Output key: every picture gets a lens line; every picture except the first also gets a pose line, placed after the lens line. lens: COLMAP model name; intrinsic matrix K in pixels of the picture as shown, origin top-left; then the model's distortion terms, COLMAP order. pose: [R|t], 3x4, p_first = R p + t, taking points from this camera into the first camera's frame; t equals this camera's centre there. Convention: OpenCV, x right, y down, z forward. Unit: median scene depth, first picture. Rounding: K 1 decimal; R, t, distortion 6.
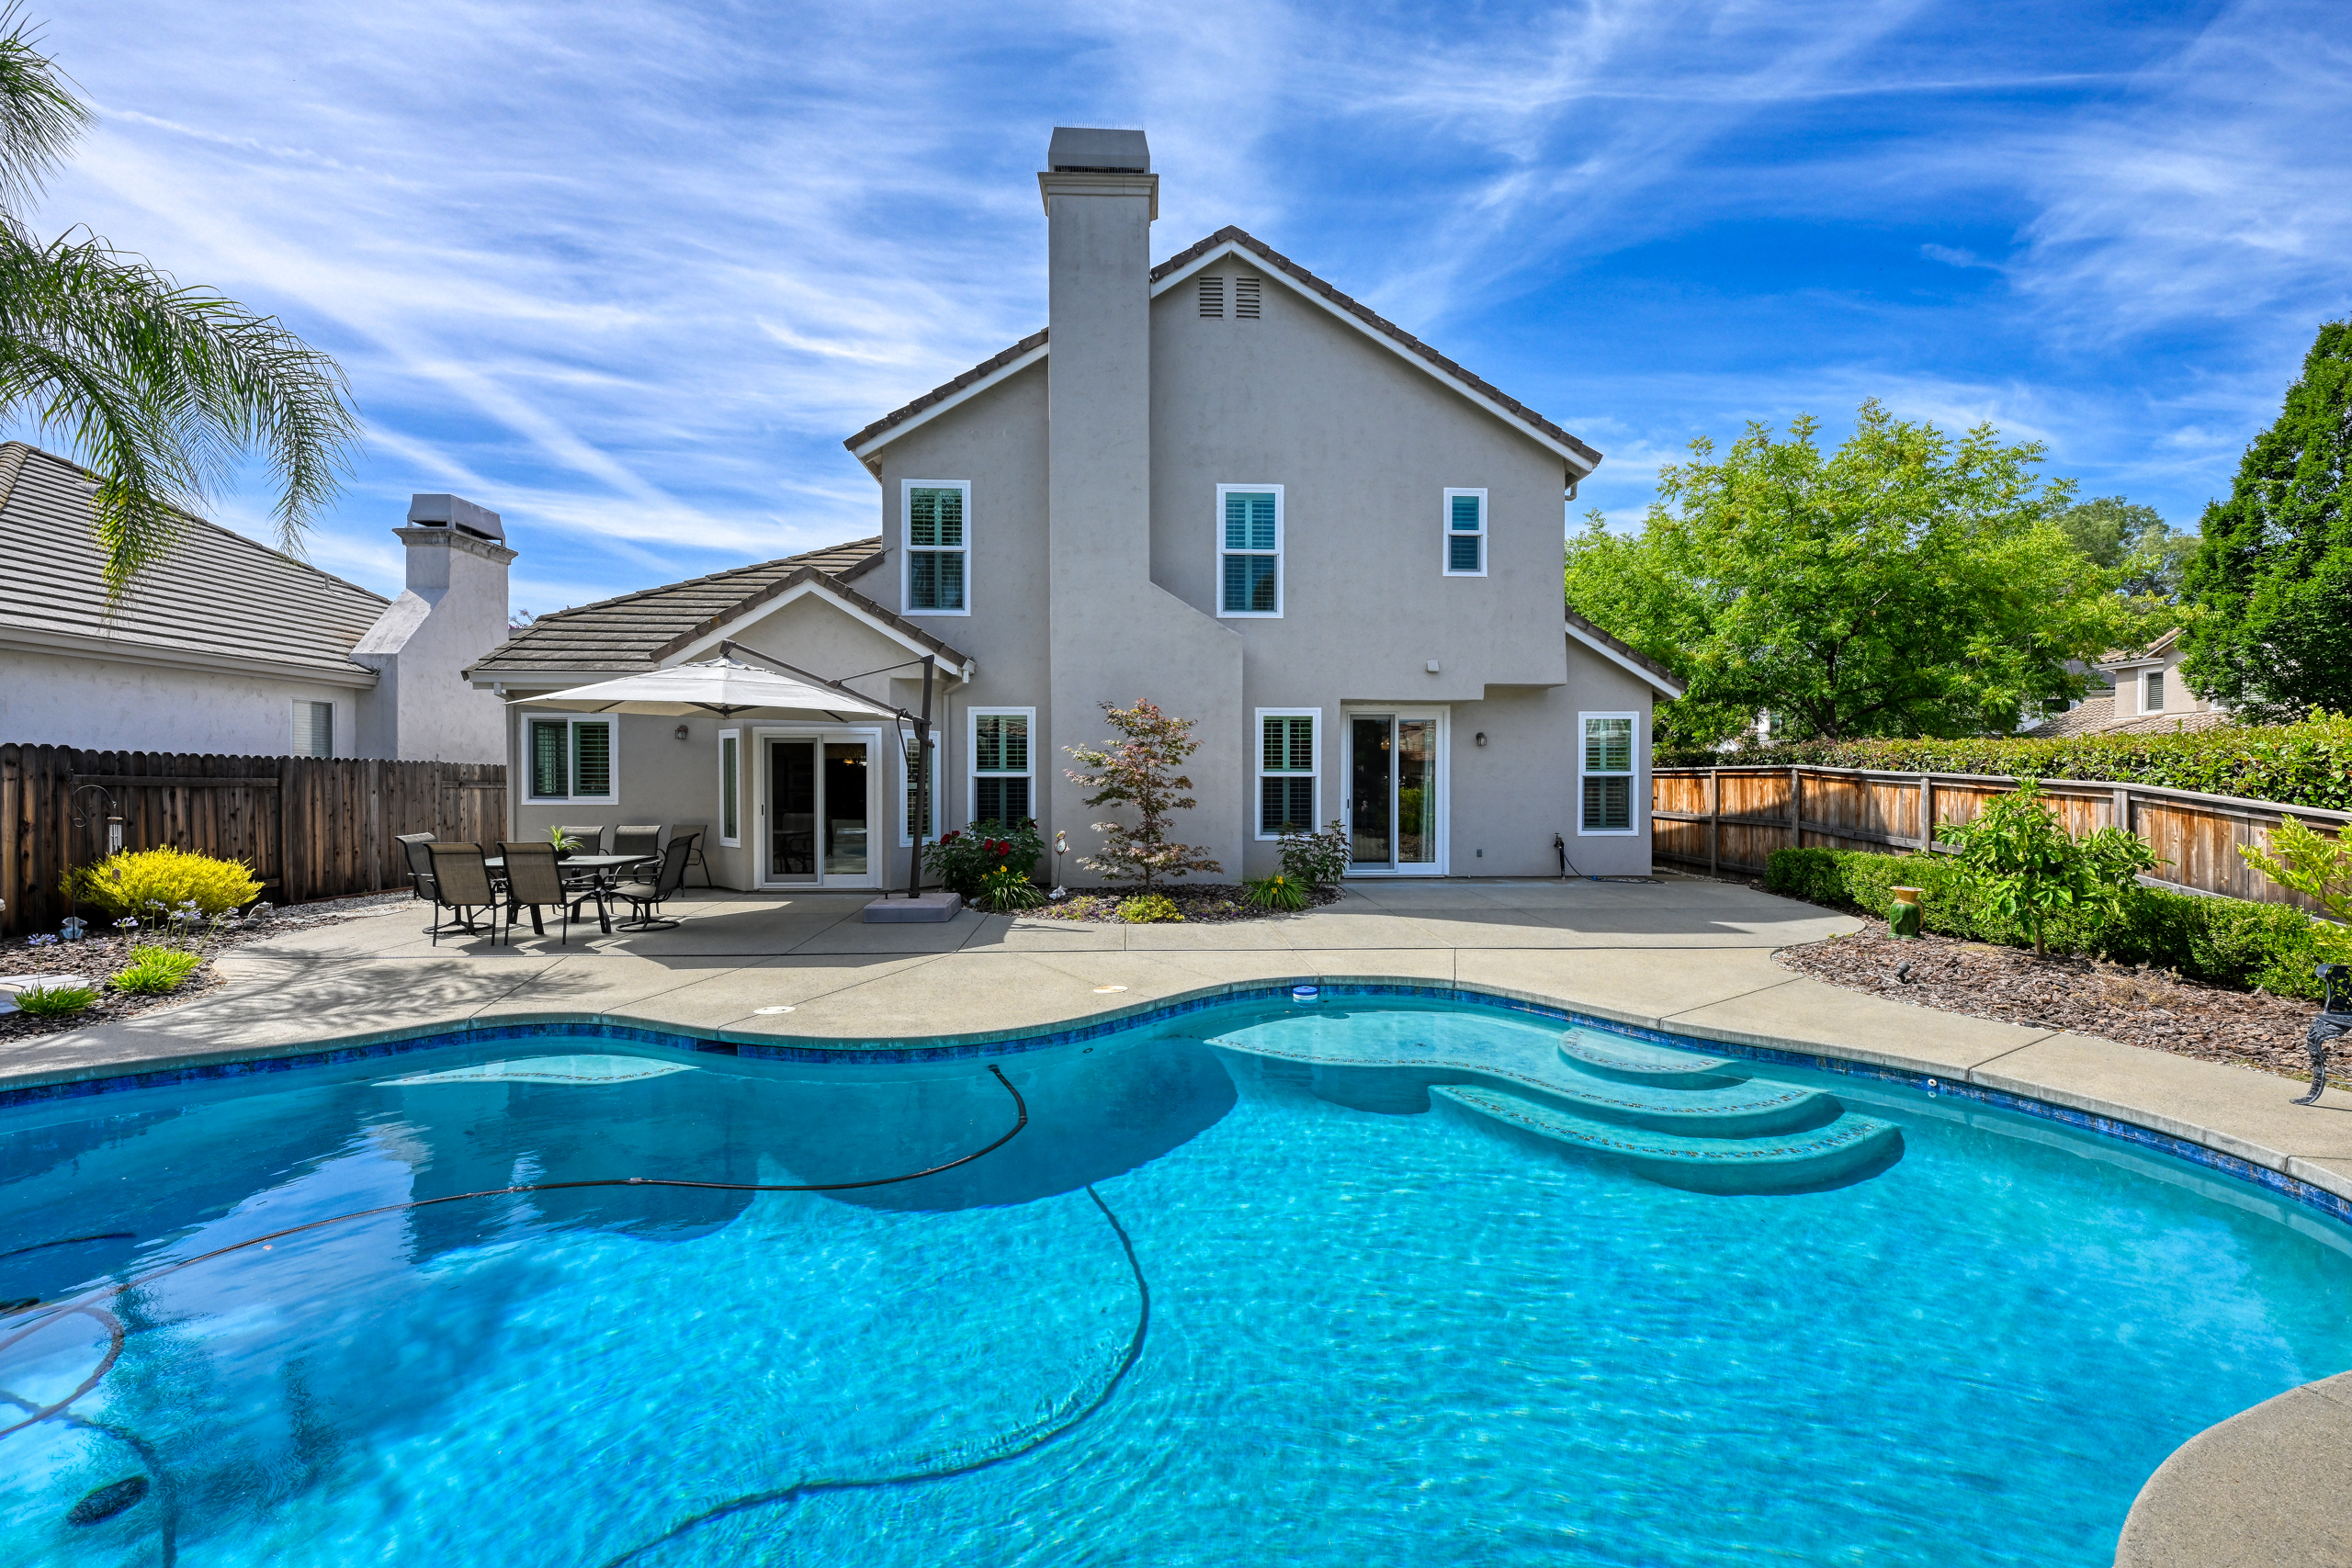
lens RADIAL K [[927.7, 0, 1185.0], [0, 927.7, 786.8], [0, 0, 1]] dist [0.000804, -0.000282]
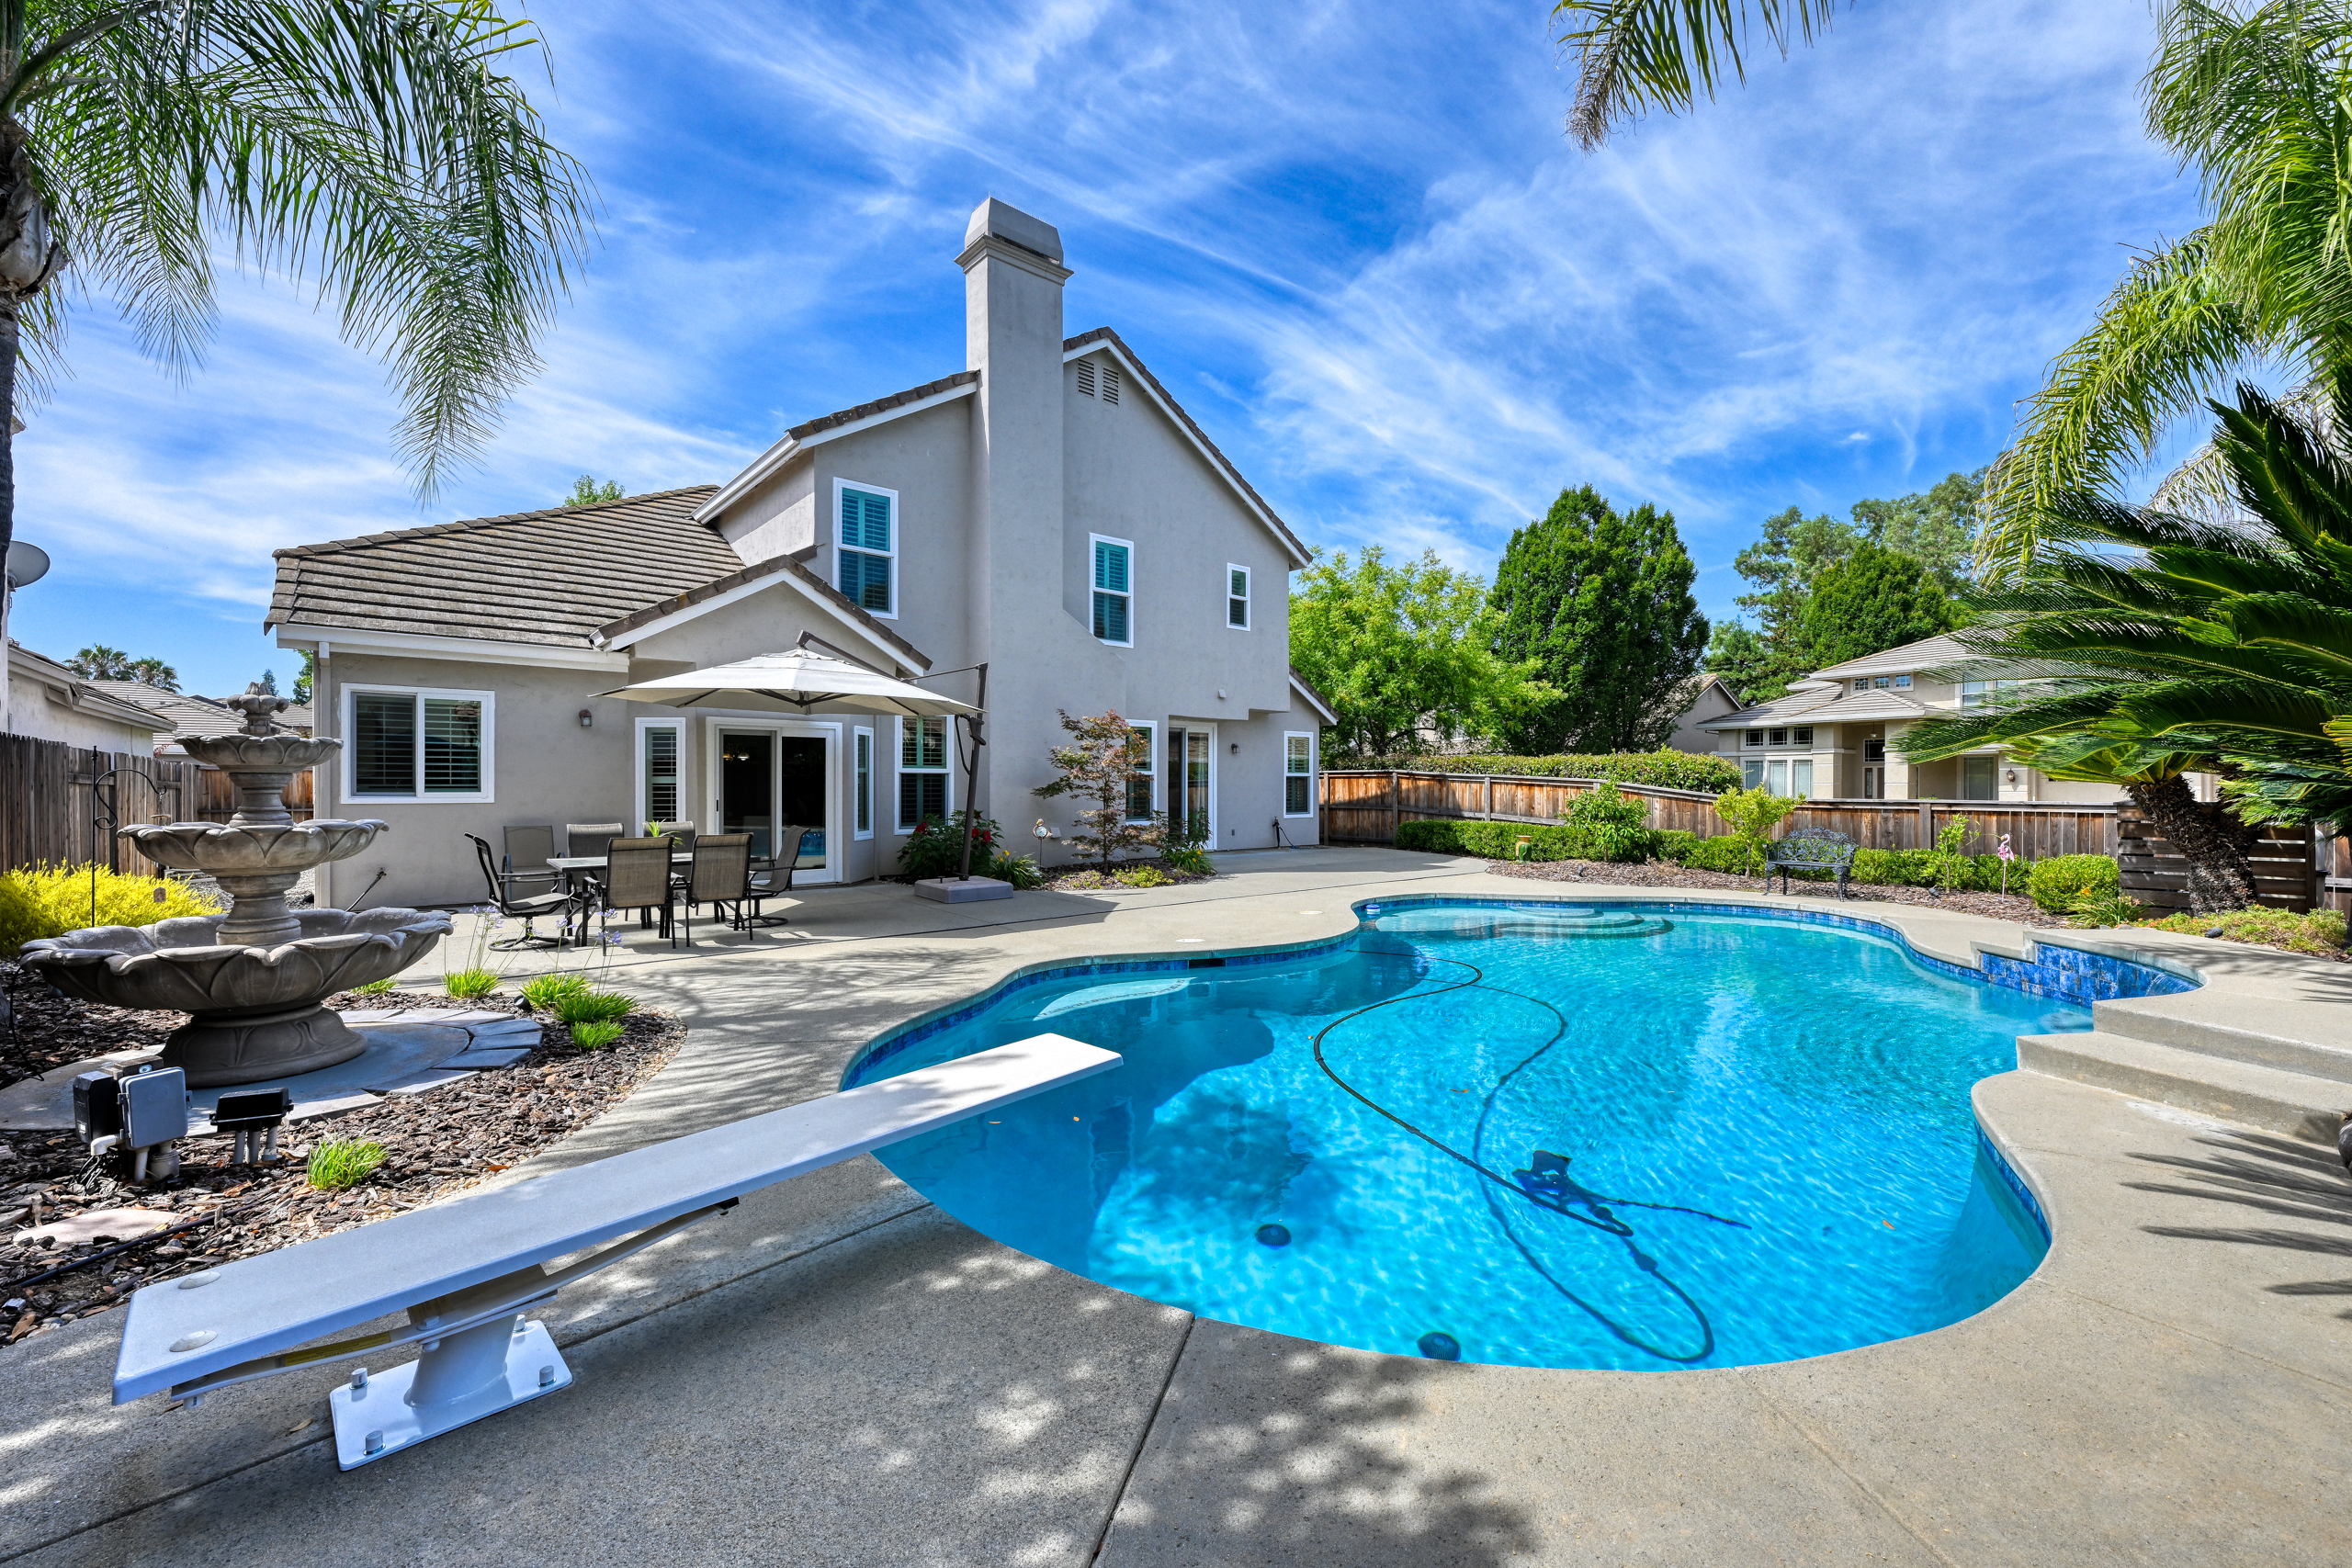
lens RADIAL K [[927.7, 0, 1185.0], [0, 927.7, 786.8], [0, 0, 1]] dist [0.000804, -0.000282]
pose [[0.785776, -0.000427, 0.618511, -0.624382], [0.003373, 0.999988, -0.003594, 0.010451], [-0.618502, 0.004911, 0.785768, -0.027312]]
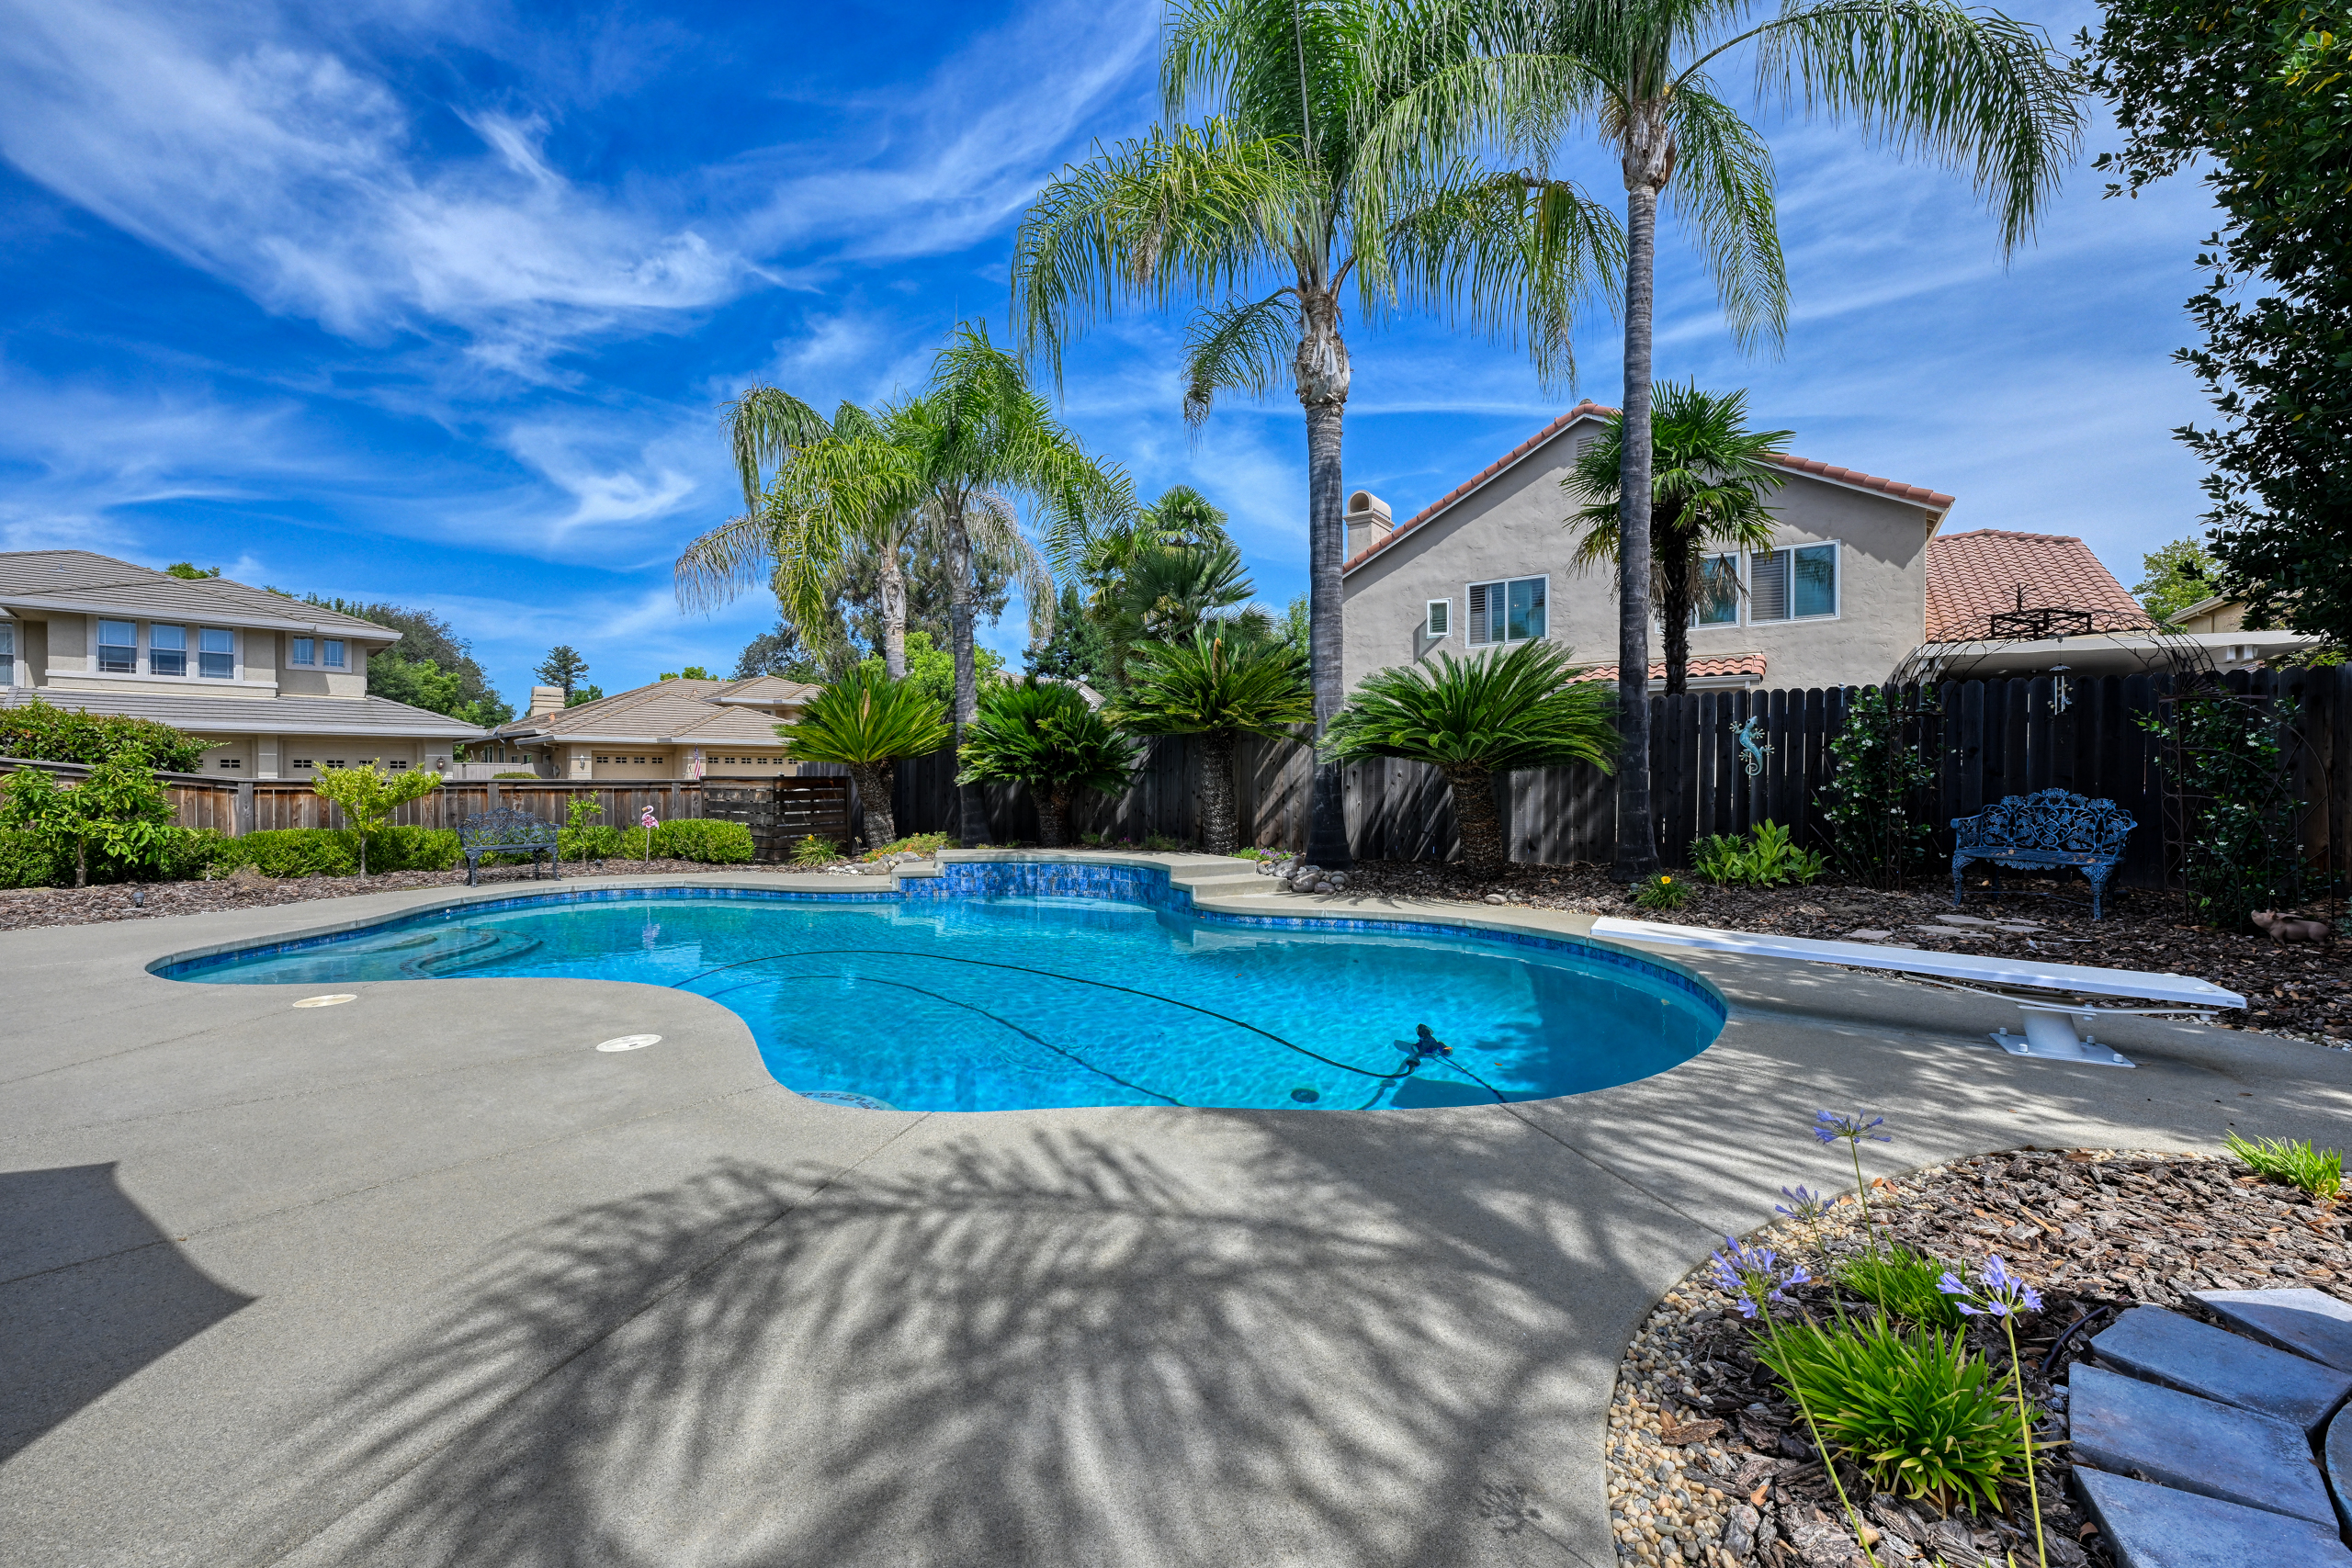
lens RADIAL K [[927.7, 0, 1185.0], [0, 927.7, 786.8], [0, 0, 1]] dist [0.000804, -0.000282]
pose [[-0.806023, -0.002517, 0.591879, -0.566034], [0.004476, 0.999936, 0.010348, 0.024752], [-0.591867, 0.010990, -0.805961, 0.627488]]
